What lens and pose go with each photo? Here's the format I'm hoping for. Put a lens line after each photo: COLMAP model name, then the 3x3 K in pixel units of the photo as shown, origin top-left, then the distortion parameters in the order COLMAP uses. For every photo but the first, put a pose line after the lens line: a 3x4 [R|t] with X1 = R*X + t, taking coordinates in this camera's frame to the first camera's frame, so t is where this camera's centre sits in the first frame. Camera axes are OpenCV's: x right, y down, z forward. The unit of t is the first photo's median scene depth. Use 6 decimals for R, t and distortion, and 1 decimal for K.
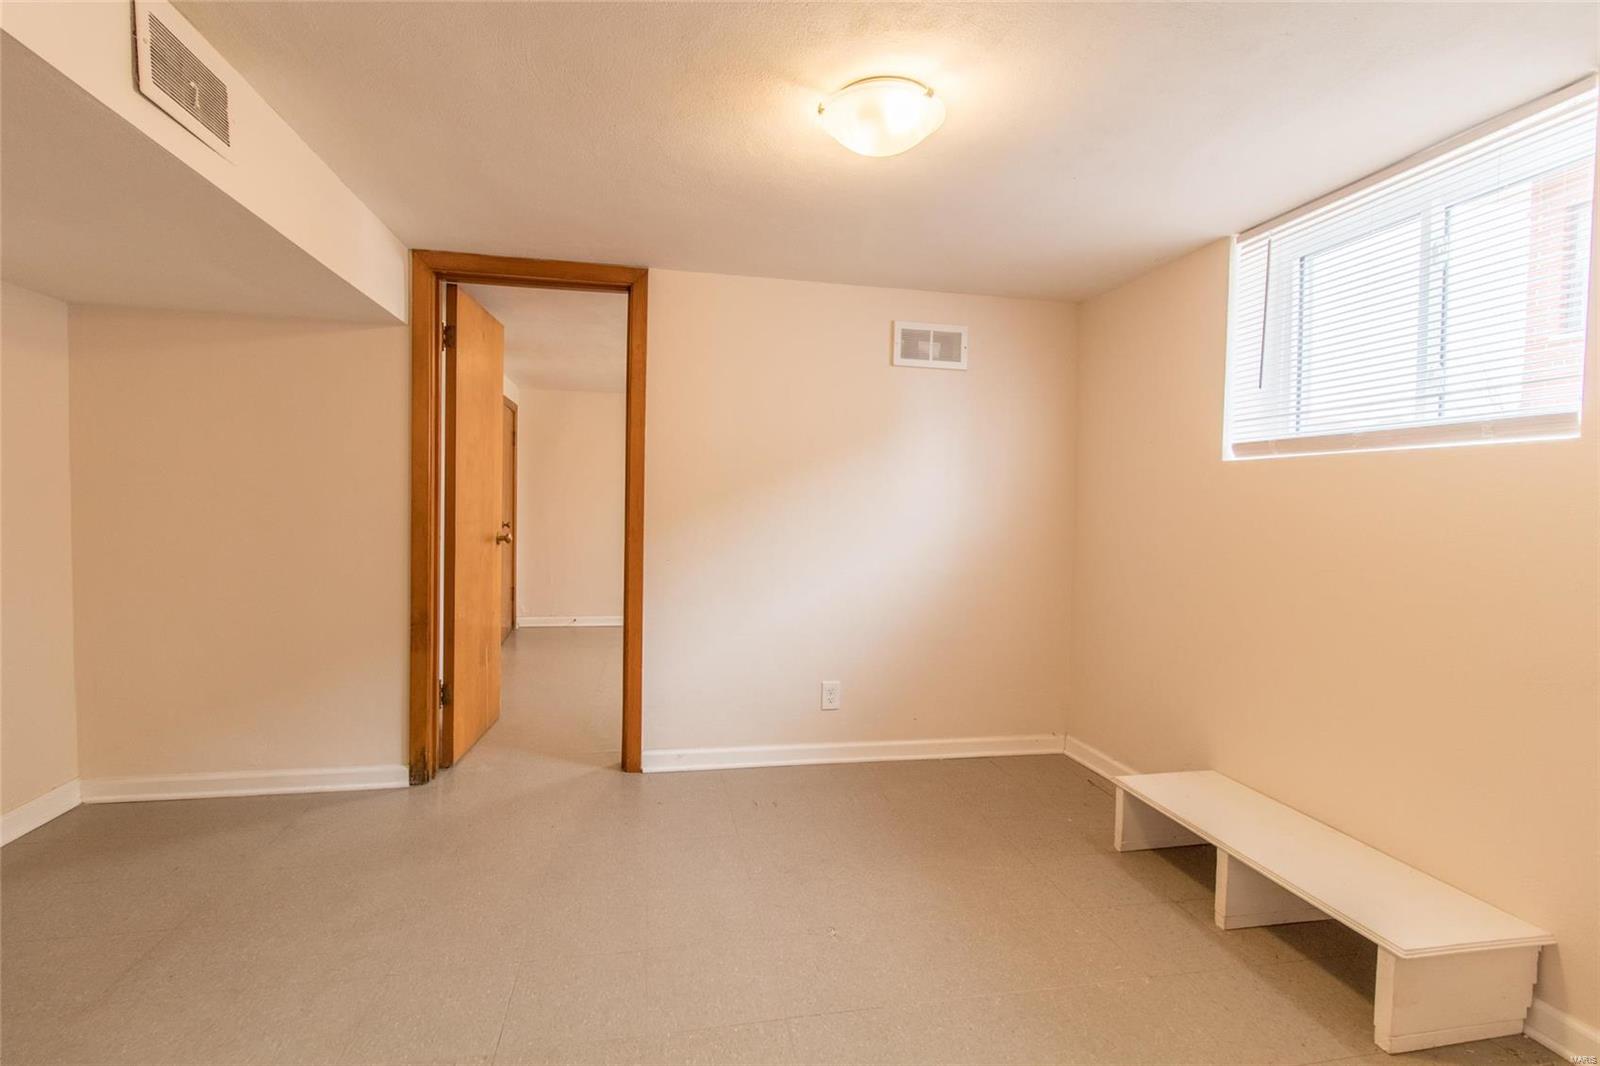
lens RADIAL K [[739.6, 0, 796.4], [0, 739.6, 525.1], [0, 0, 1]] dist [0.001680, 0.000541]
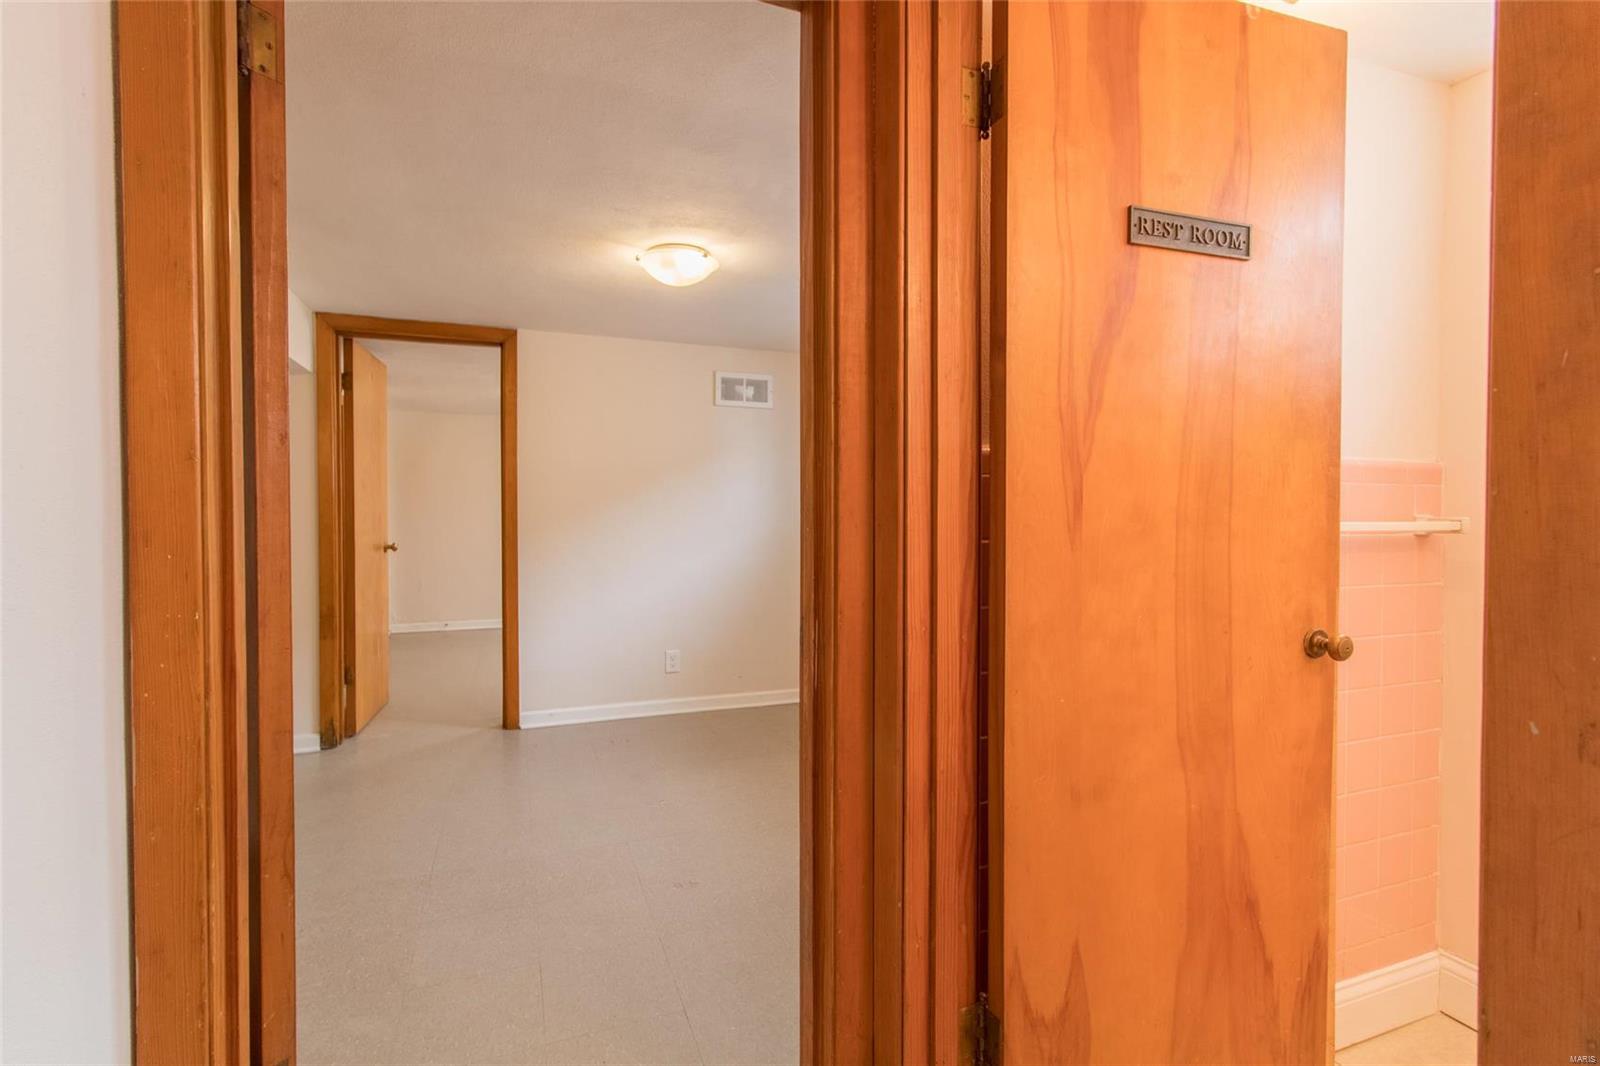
lens RADIAL K [[739.6, 0, 796.4], [0, 739.6, 525.1], [0, 0, 1]] dist [0.001680, 0.000541]
pose [[0.985077, -0.022145, 0.170684, 0.046519], [0.023900, 0.999680, -0.008230, 0.010008], [-0.170448, 0.012186, 0.985291, -0.321201]]
